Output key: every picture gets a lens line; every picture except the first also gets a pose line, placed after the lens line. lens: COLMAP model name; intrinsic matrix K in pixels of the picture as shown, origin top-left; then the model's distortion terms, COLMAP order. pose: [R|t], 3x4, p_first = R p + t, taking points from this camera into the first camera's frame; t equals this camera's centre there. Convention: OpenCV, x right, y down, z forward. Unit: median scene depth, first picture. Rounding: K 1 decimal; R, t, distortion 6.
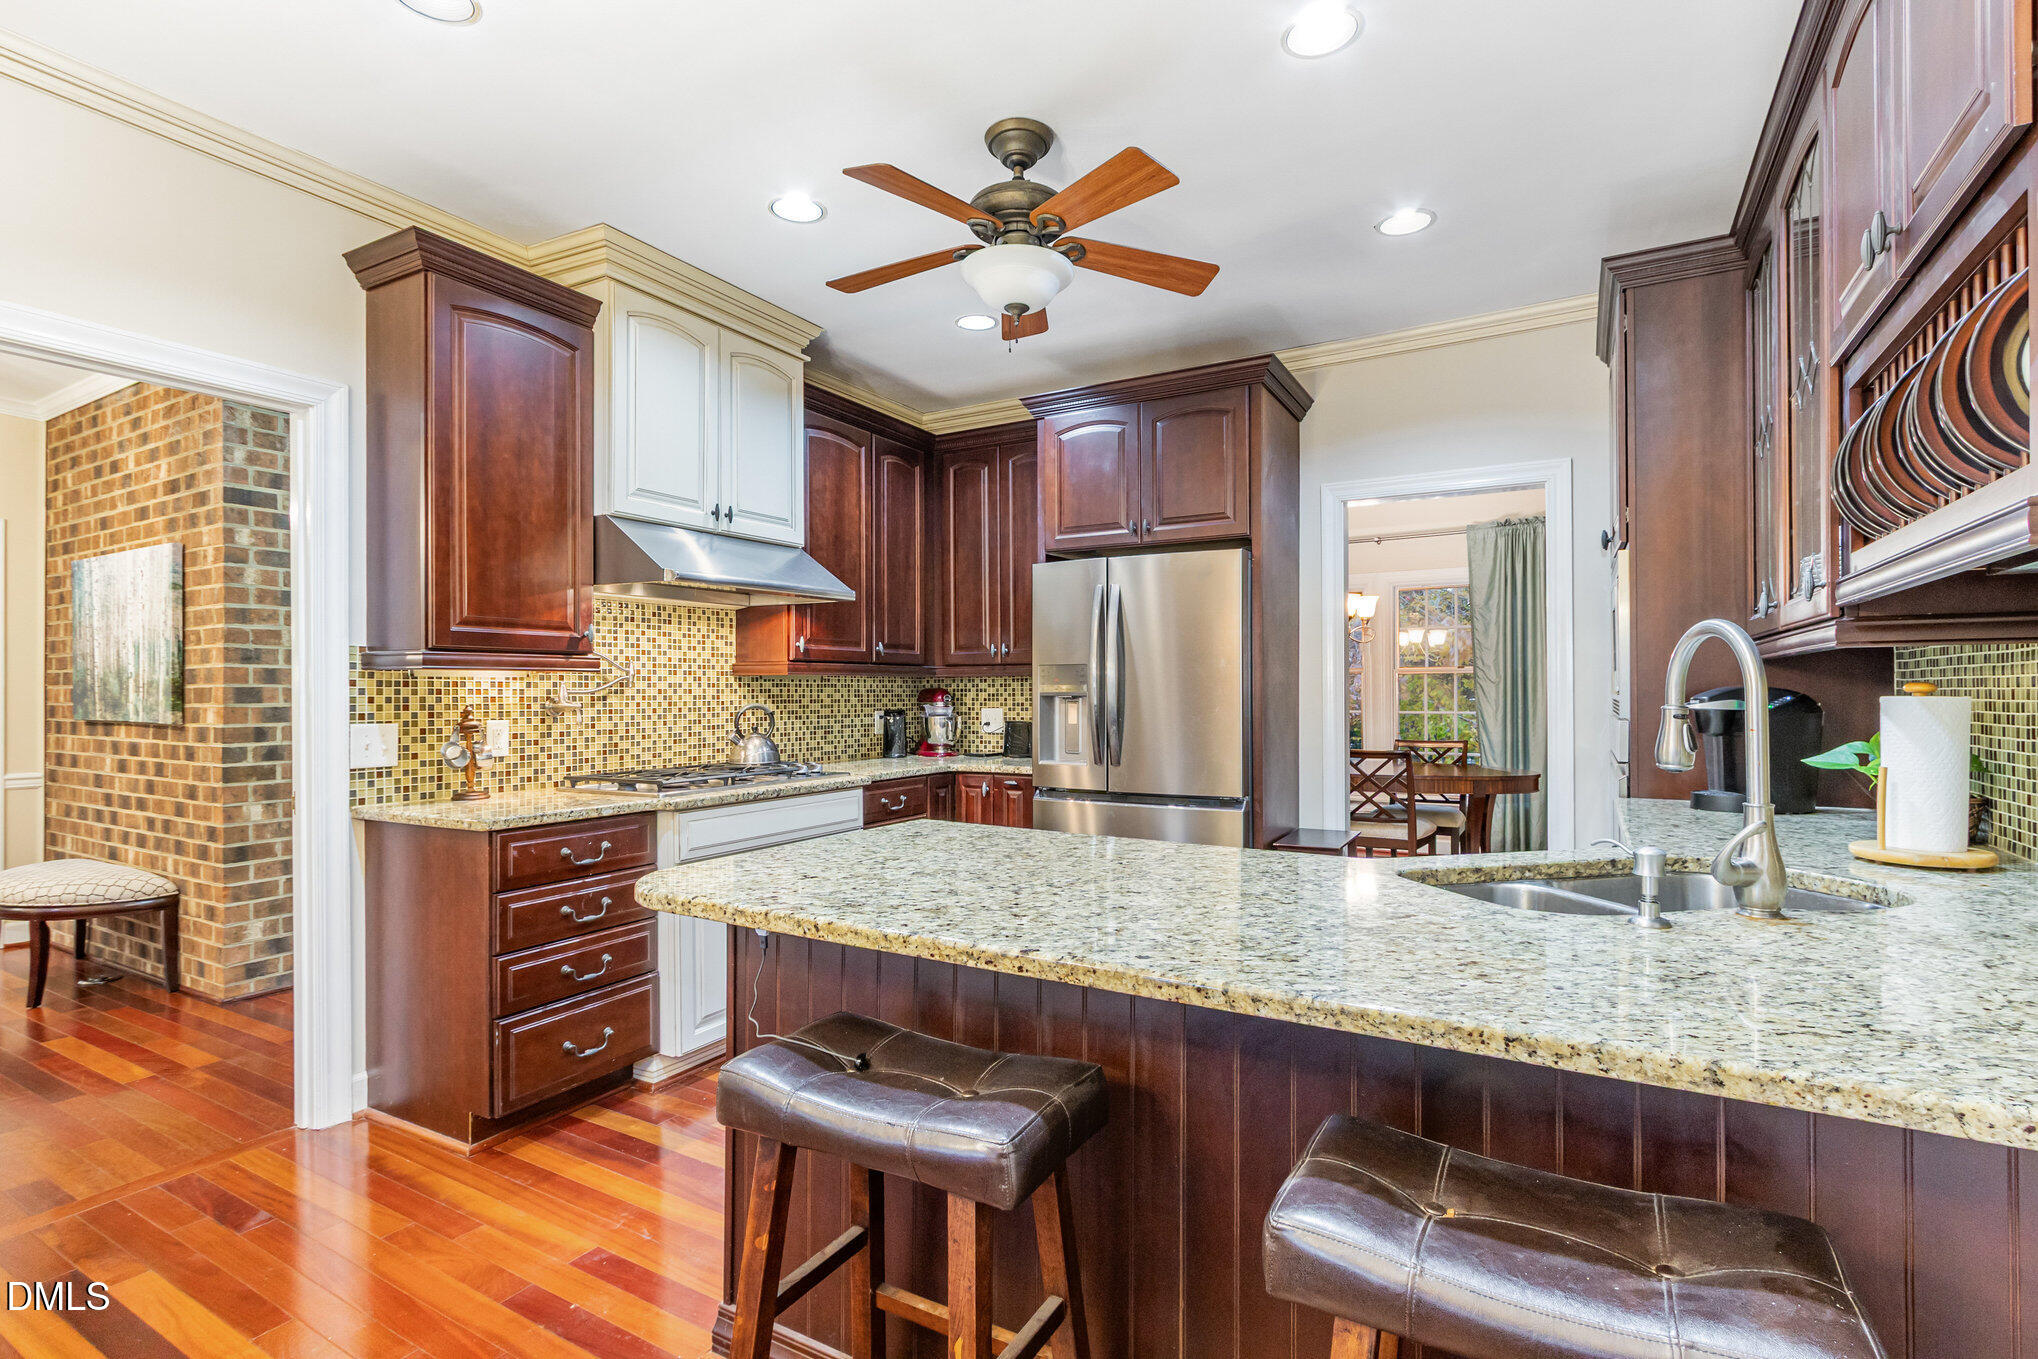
lens RADIAL K [[958.2, 0, 1018.0], [0, 958.2, 691.5], [0, 0, 1]] dist [0.003298, -0.000943]
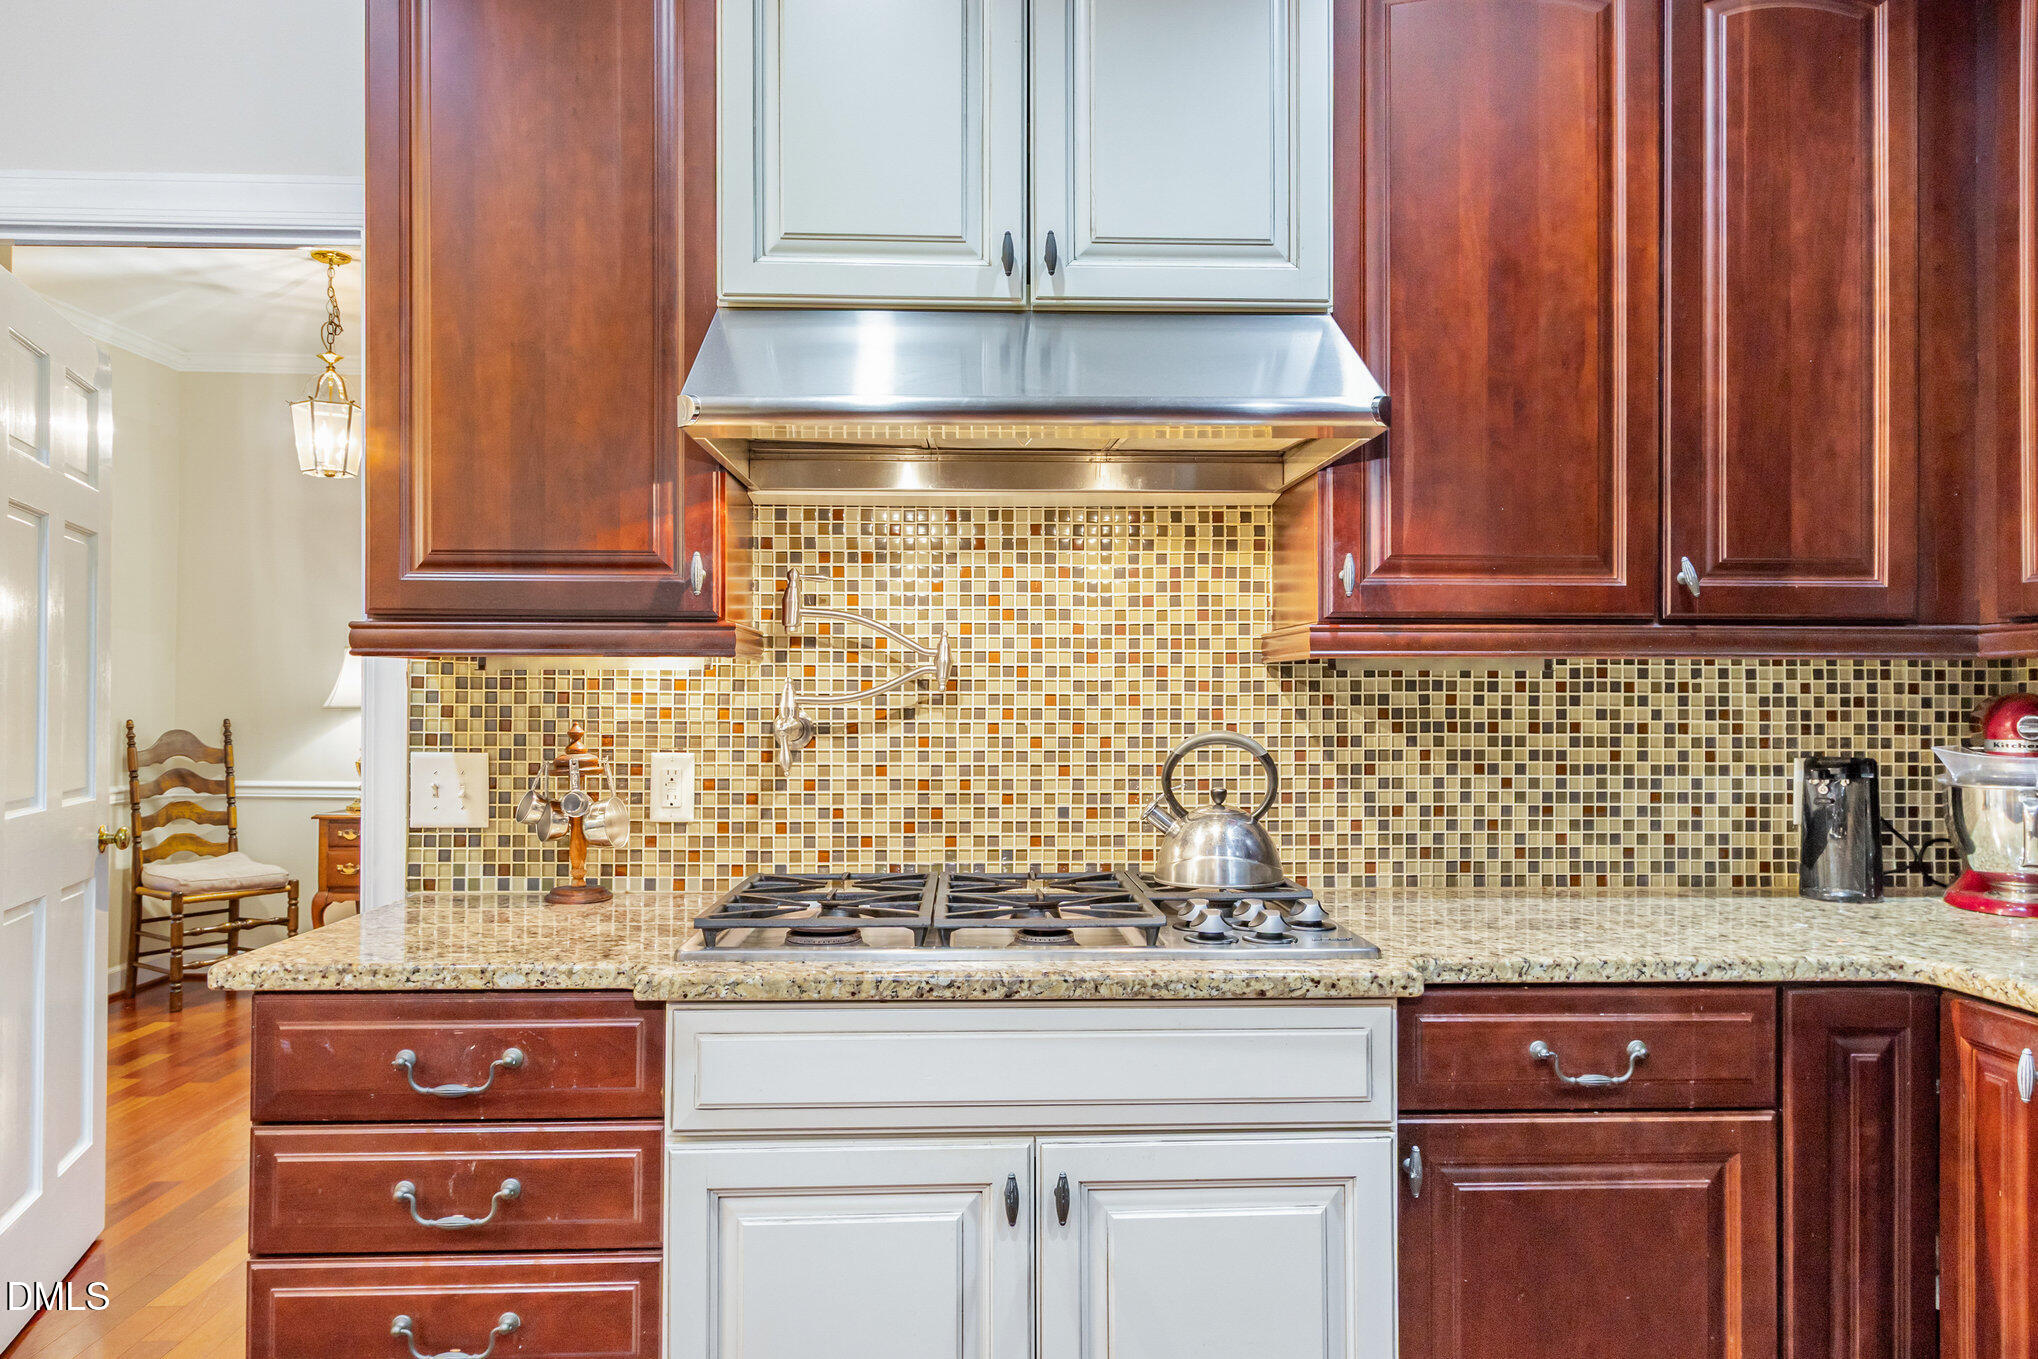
lens RADIAL K [[1331.3, 0, 1024.3], [0, 1331.3, 685.4], [0, 0, 1]] dist [0.015077, 0.007995]
pose [[0.535738, -0.003419, -0.844377, 0.163639], [-0.004986, 0.999962, -0.007213, -0.002251], [0.844369, 0.008074, 0.535701, 0.717234]]
